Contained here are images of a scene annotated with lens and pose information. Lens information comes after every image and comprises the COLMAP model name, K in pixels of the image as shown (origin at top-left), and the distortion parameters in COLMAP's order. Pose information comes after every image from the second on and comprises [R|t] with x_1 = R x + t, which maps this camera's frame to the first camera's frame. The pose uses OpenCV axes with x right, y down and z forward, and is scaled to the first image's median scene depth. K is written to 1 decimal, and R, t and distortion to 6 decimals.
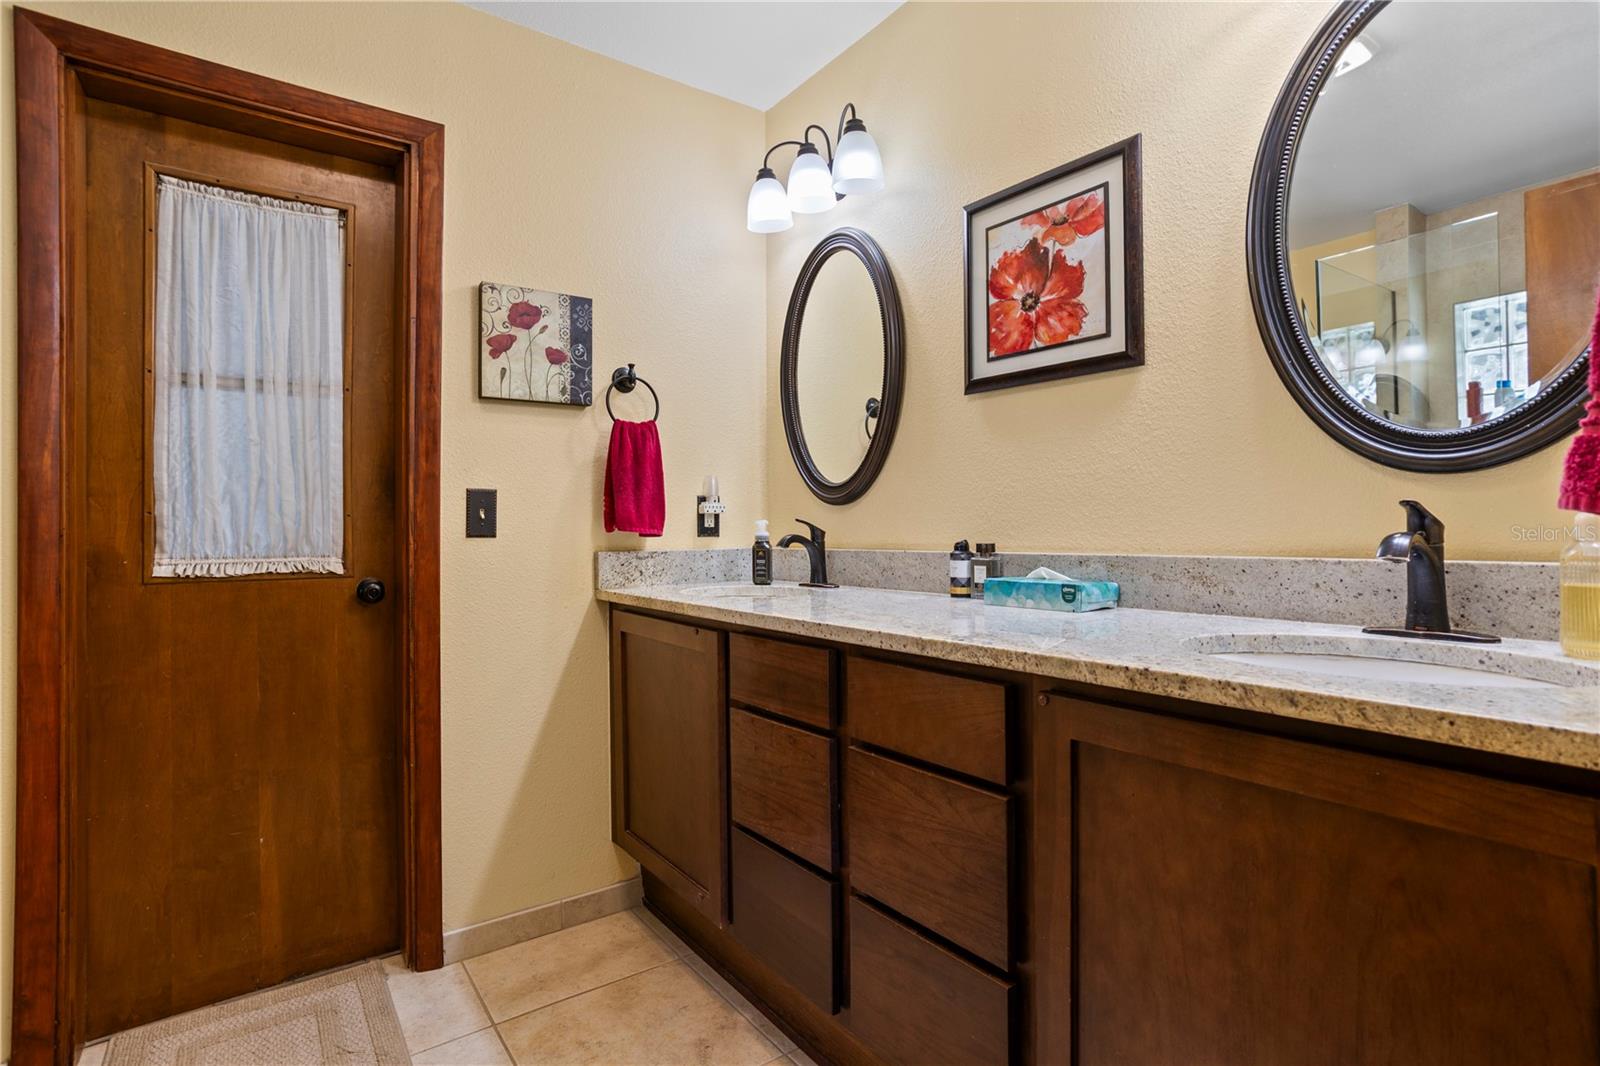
lens RADIAL K [[780.6, 0, 802.9], [0, 780.6, 532.8], [0, 0, 1]] dist [-0.048086, 0.028302]
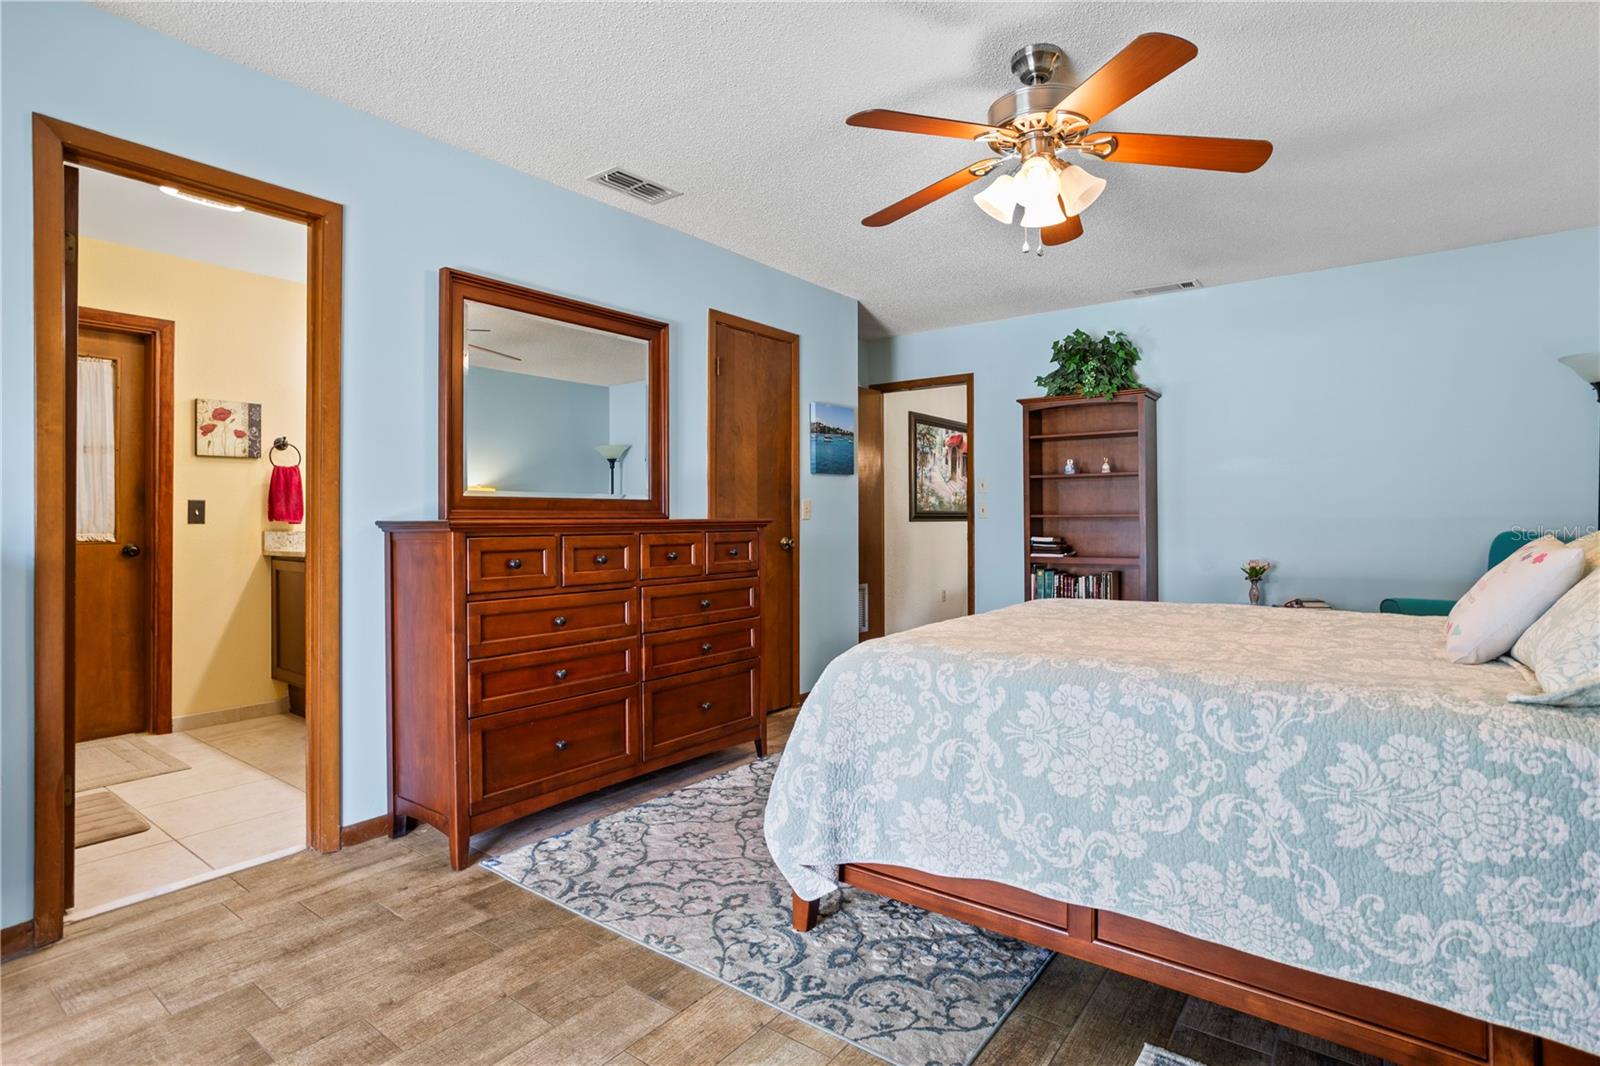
lens RADIAL K [[780.6, 0, 800.9], [0, 780.6, 518.0], [0, 0, 1]] dist [-0.048086, 0.028302]
pose [[0.957005, 0.002474, 0.290060, 0.522186], [-0.000058, 0.999965, -0.008338, 0.007683], [-0.290071, 0.007963, 0.956972, -1.388696]]
